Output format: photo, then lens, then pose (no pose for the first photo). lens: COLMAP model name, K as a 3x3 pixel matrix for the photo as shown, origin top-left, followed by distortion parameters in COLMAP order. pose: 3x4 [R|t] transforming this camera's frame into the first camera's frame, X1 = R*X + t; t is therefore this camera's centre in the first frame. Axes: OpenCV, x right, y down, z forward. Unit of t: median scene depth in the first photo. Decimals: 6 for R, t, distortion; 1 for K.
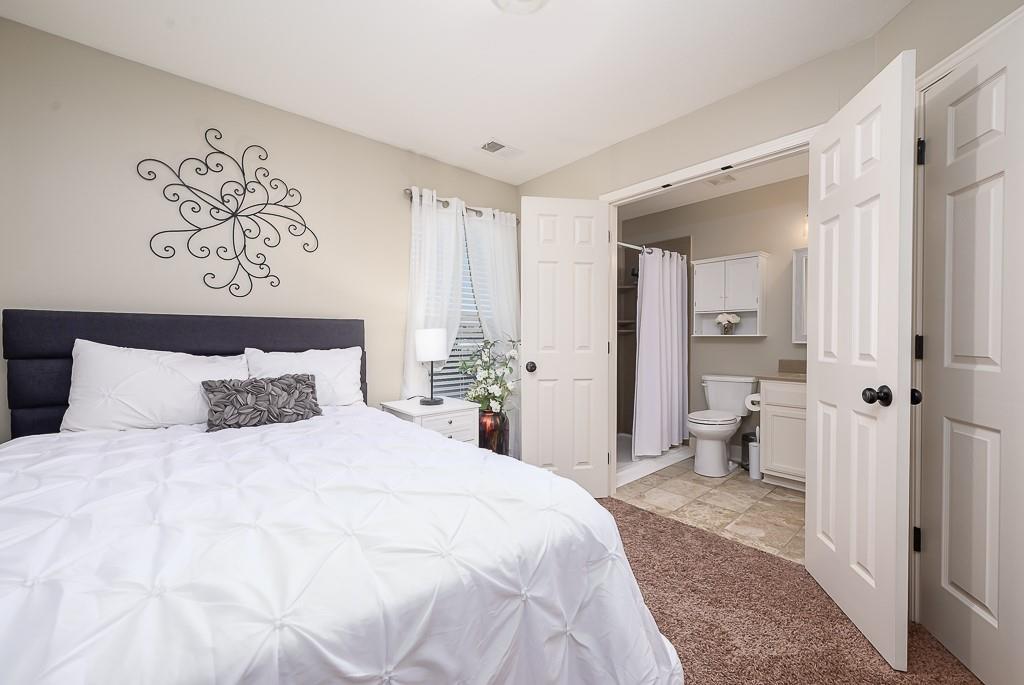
lens RADIAL K [[406.3, 0, 515.9], [0, 406.3, 338.7], [0, 0, 1]] dist [0.000623, 0.000057]
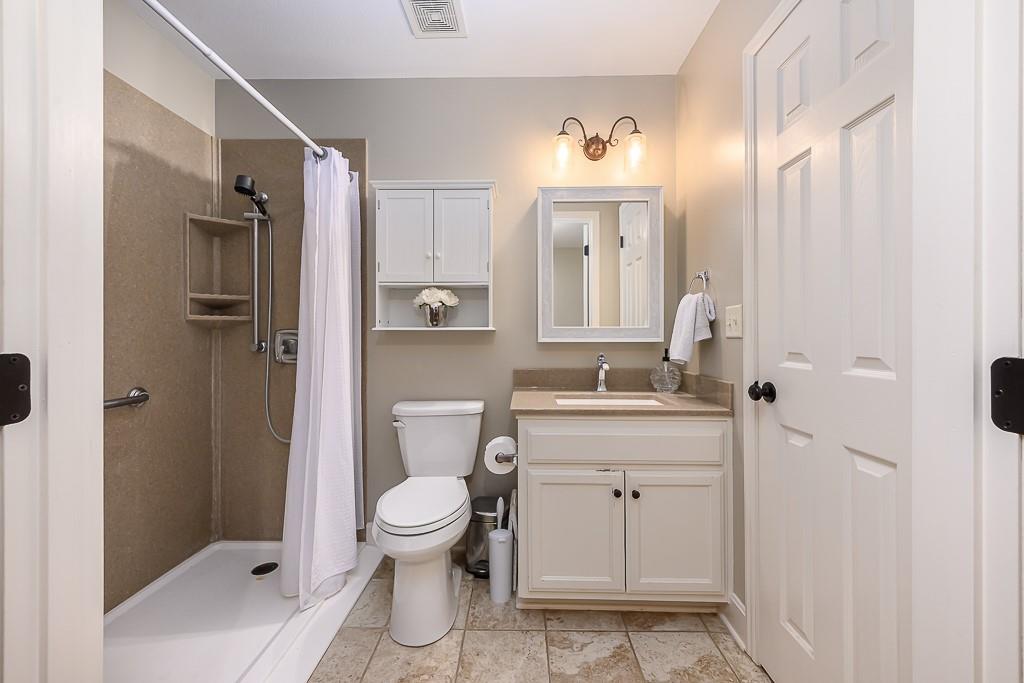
lens RADIAL K [[406.3, 0, 515.9], [0, 406.3, 337.7], [0, 0, 1]] dist [0.000623, 0.000057]
pose [[0.680190, -0.004769, 0.733020, 0.196002], [0.007609, 0.999971, -0.000554, 0.004807], [-0.732996, 0.005955, 0.680207, 0.560570]]
